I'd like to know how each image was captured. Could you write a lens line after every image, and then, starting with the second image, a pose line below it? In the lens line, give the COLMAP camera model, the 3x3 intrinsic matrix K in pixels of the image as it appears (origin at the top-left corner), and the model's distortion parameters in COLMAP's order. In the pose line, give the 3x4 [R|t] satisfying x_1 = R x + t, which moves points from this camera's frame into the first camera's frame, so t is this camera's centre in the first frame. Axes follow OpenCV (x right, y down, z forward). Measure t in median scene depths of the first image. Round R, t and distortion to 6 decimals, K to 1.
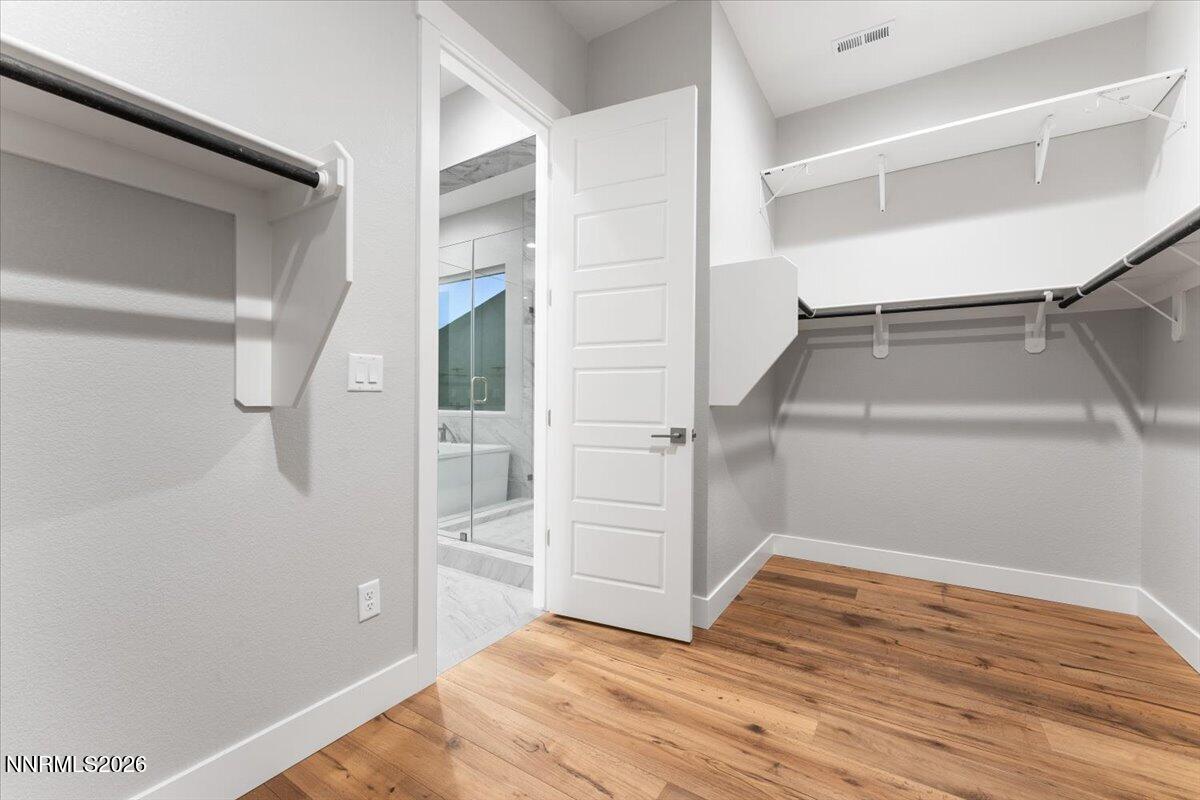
lens RADIAL K [[490.0, 0, 599.8], [0, 490.0, 402.5], [0, 0, 1]] dist [0.004830, 0.000351]
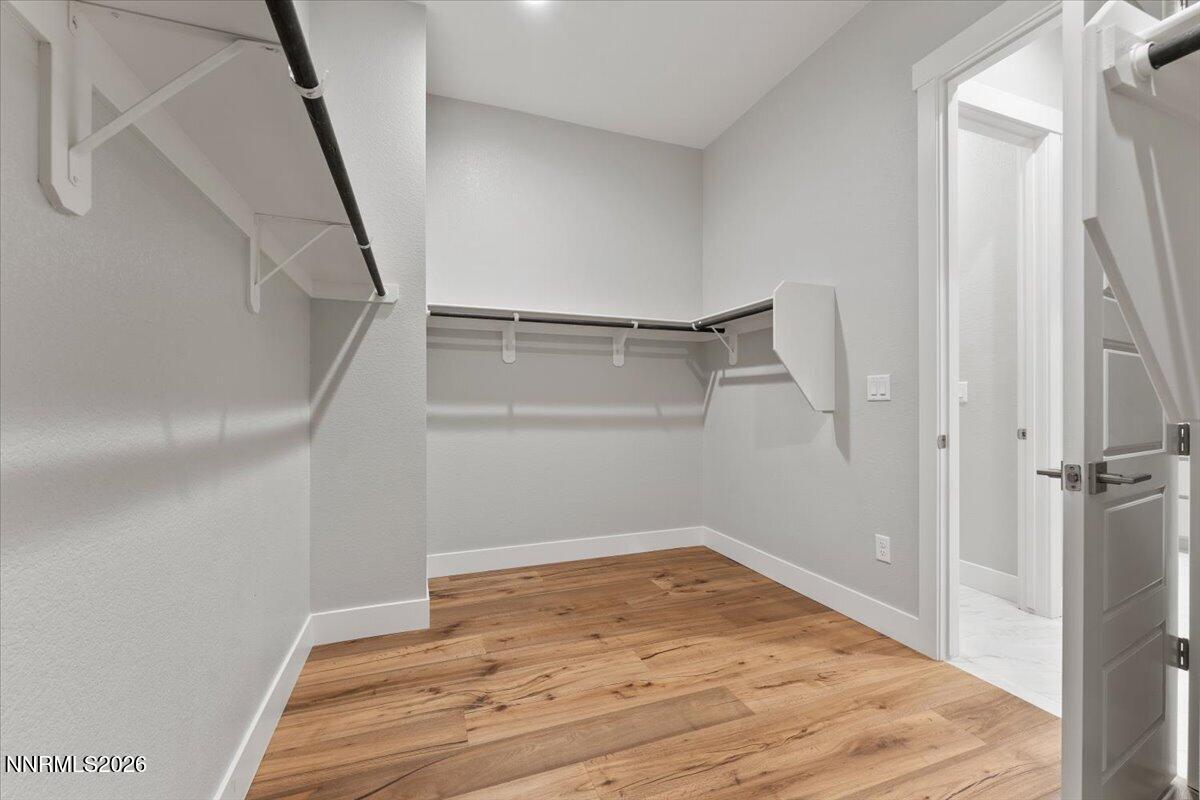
lens RADIAL K [[487.6, 0, 600.2], [0, 487.6, 403.2], [0, 0, 1]] dist [0.000034, 0.000020]
pose [[-0.604206, -0.007284, -0.796795, 1.169761], [-0.004061, 0.999973, -0.006062, -0.003733], [0.796818, -0.000427, -0.604220, 1.229902]]
